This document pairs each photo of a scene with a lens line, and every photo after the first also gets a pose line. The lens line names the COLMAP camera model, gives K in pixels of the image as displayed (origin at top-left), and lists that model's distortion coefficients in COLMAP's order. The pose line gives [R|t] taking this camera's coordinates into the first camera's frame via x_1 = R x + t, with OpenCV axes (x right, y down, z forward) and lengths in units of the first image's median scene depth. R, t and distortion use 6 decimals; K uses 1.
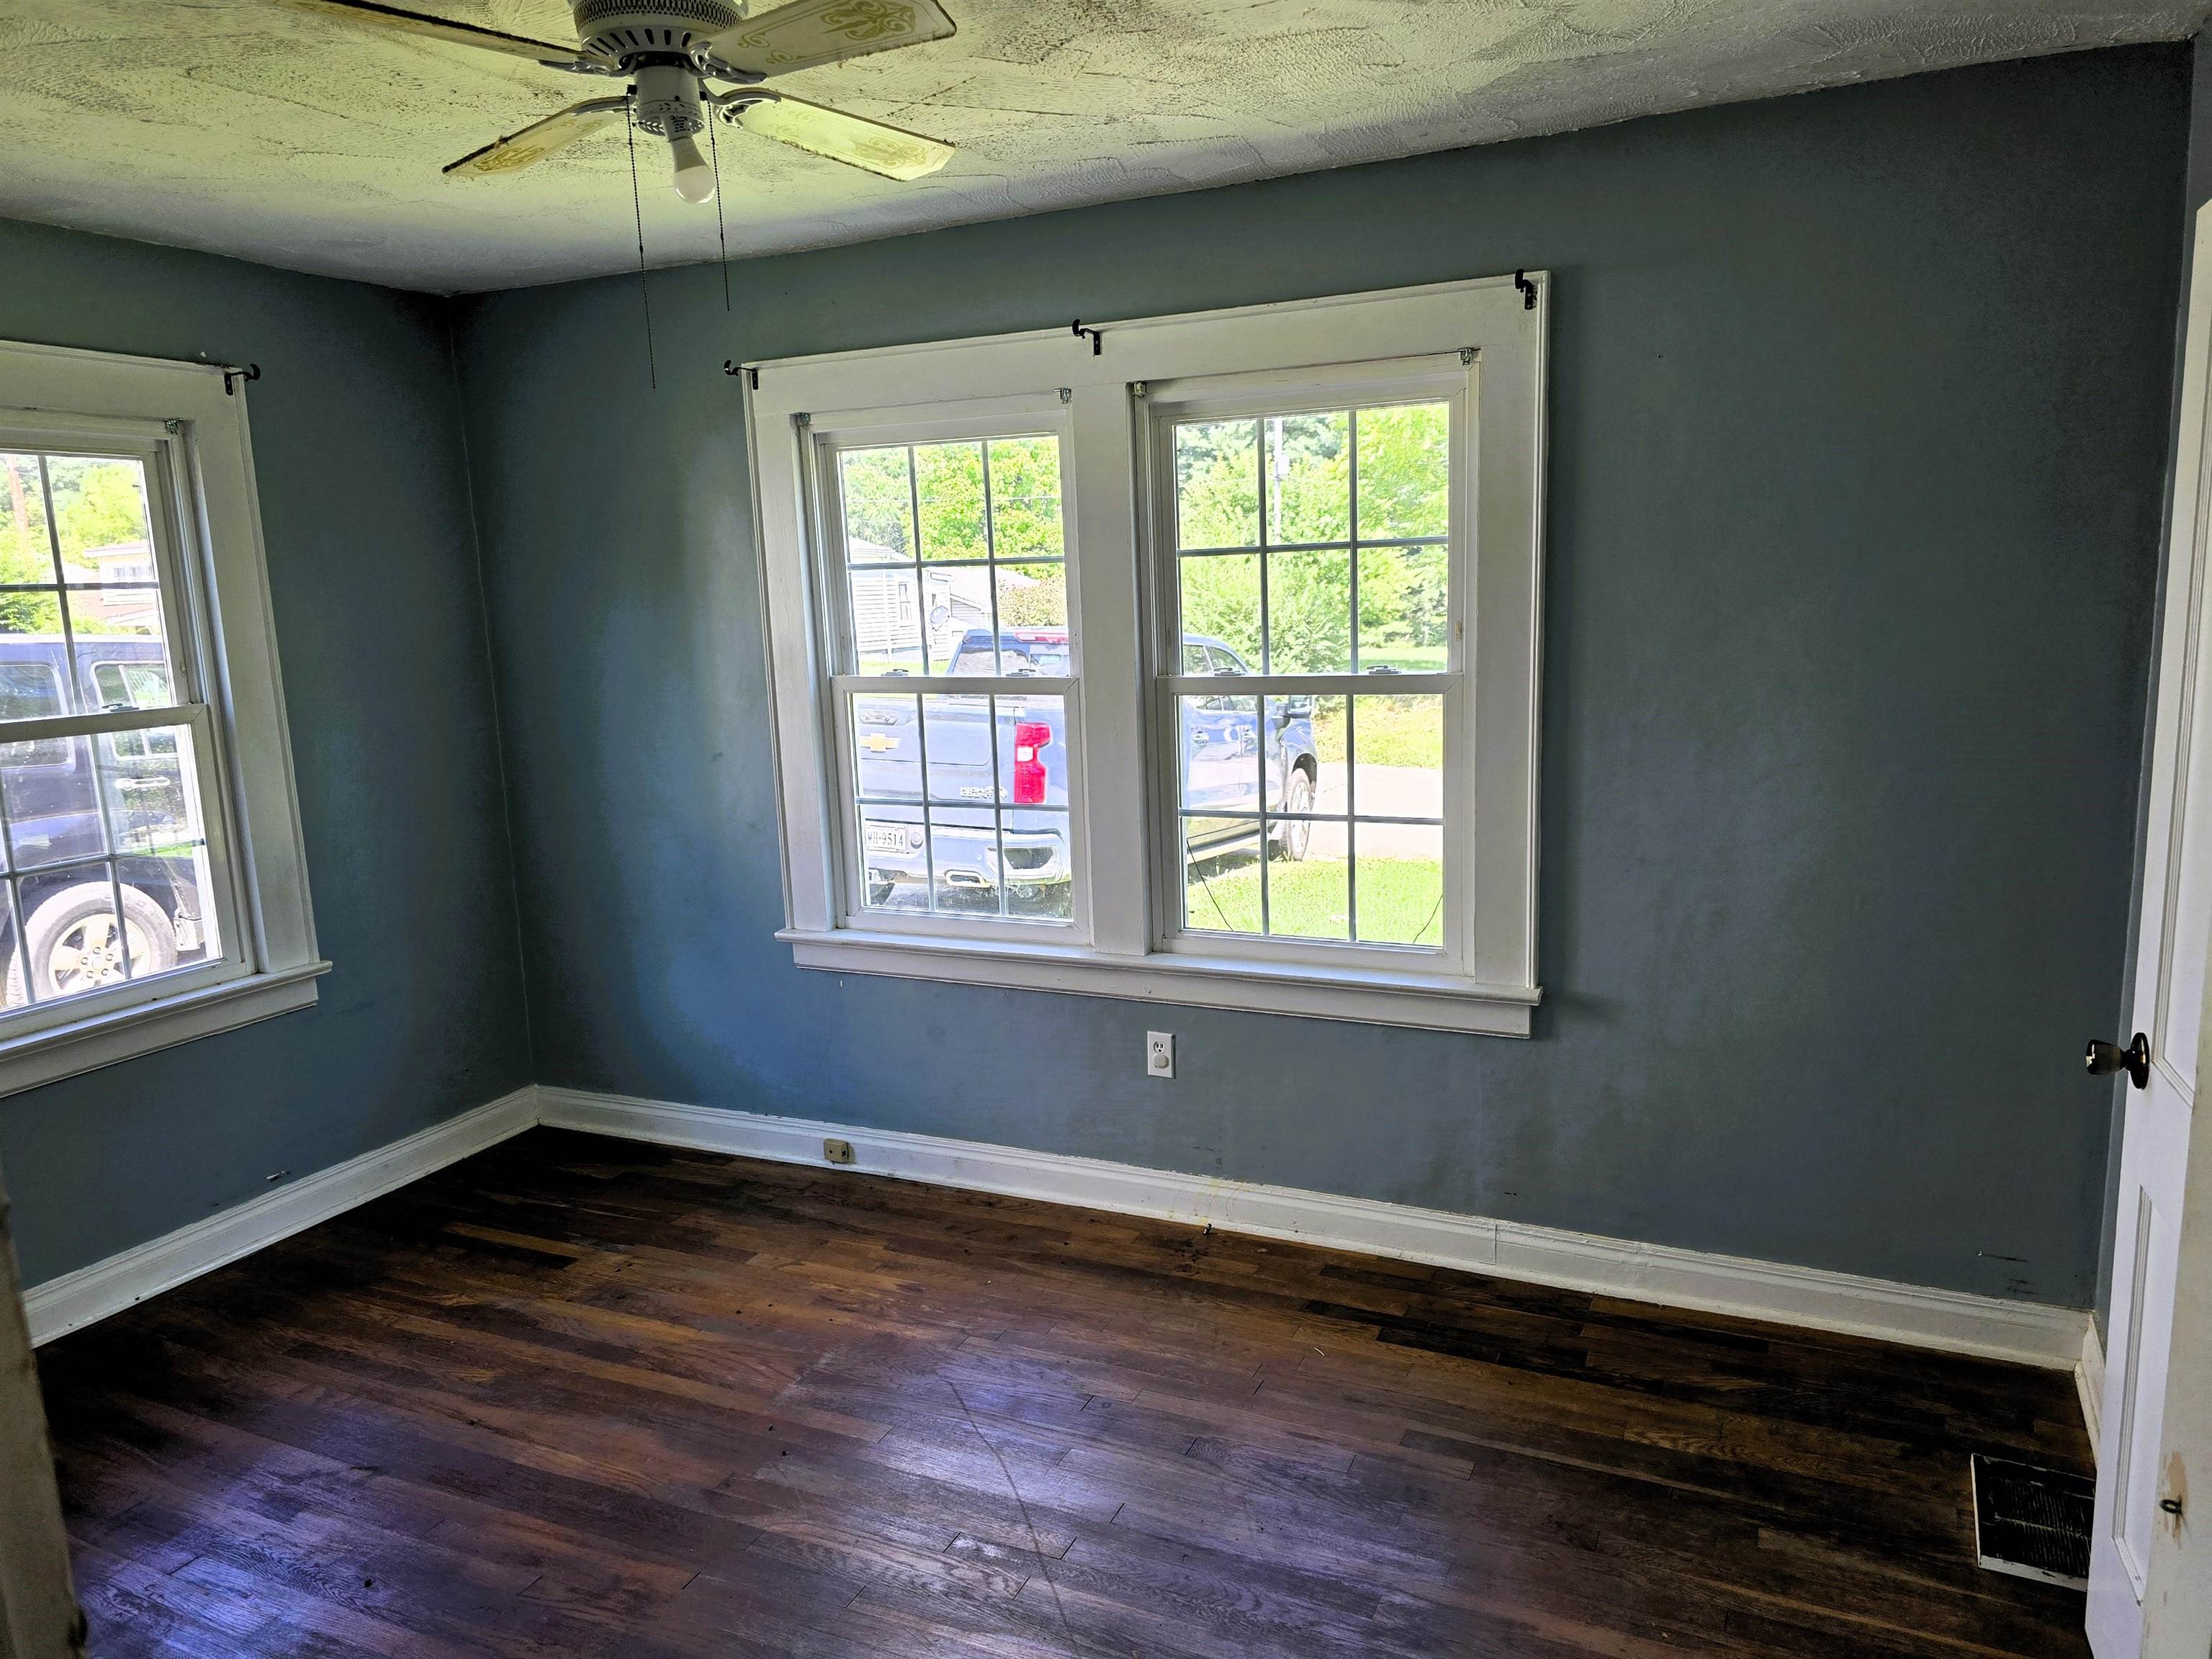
lens RADIAL K [[1489.5, 0, 1090.5], [0, 1489.5, 827.9], [0, 0, 1]] dist [0.070442, -0.062216]
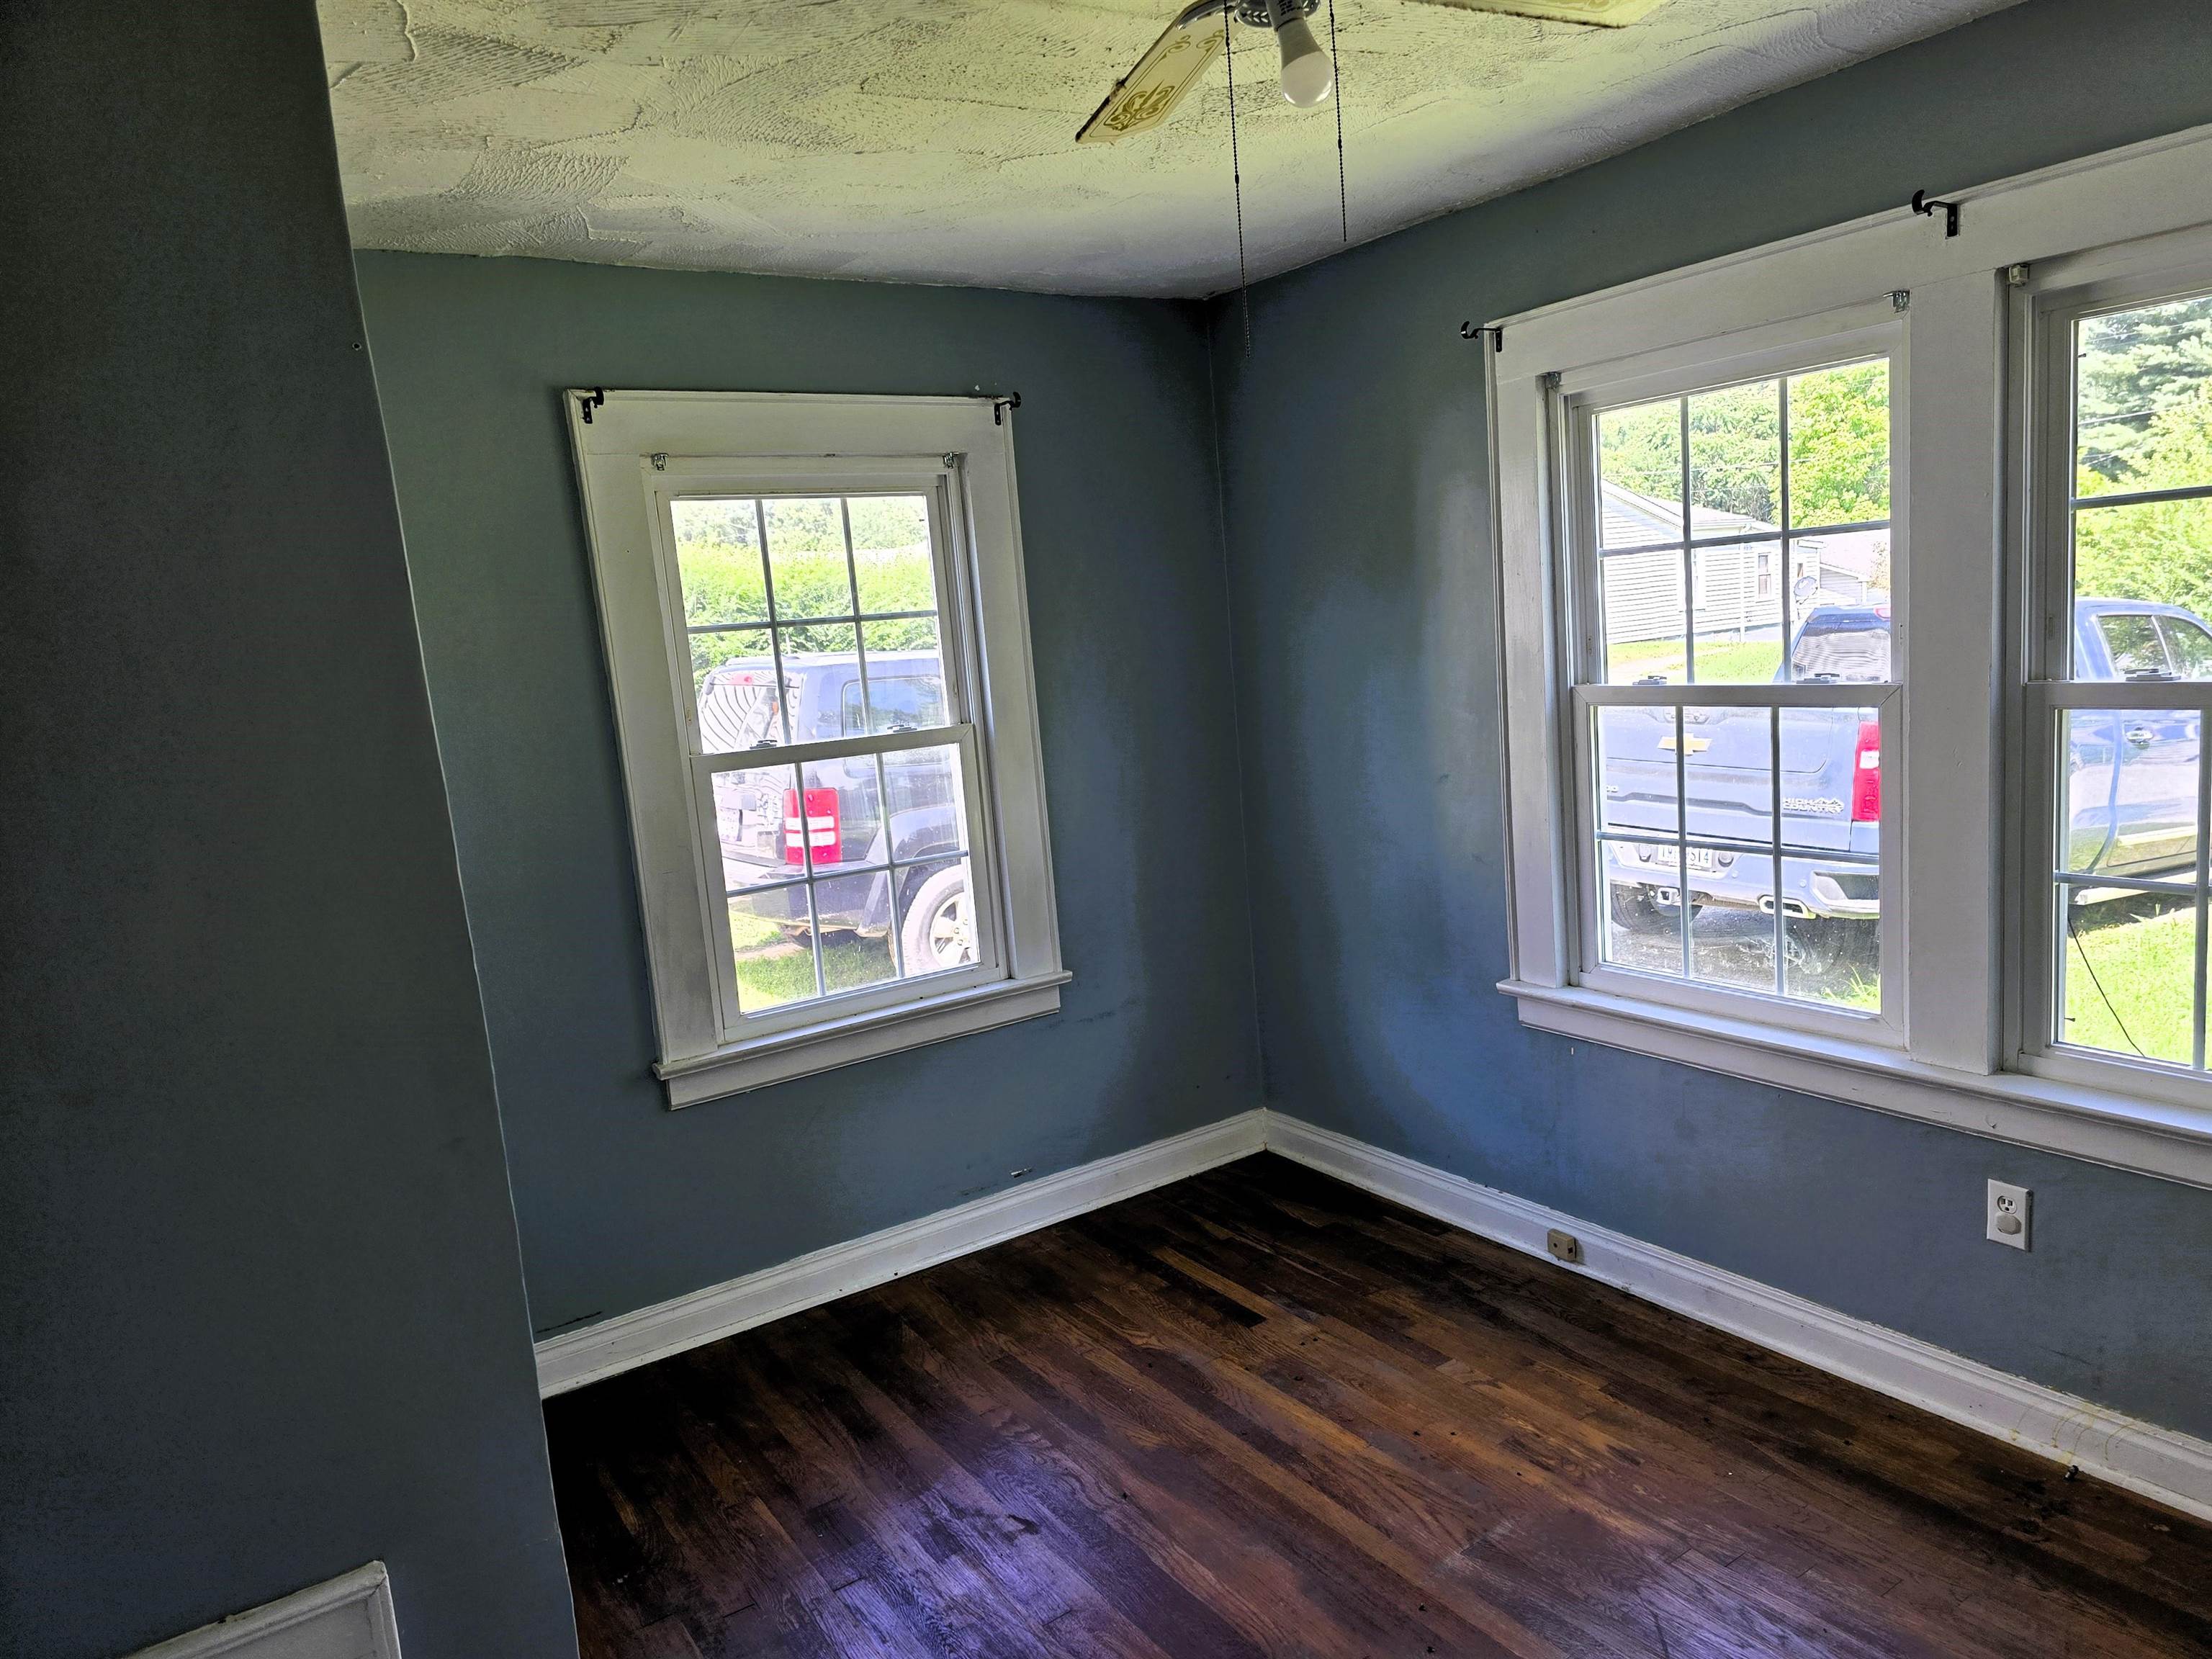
lens RADIAL K [[1489.5, 0, 1121.5], [0, 1489.5, 856.1], [0, 0, 1]] dist [0.070442, -0.062216]
pose [[0.866382, 0.043570, -0.497477, 0.032453], [-0.029841, 0.998923, 0.035517, -0.031655], [0.498489, -0.015925, 0.866750, 0.158853]]
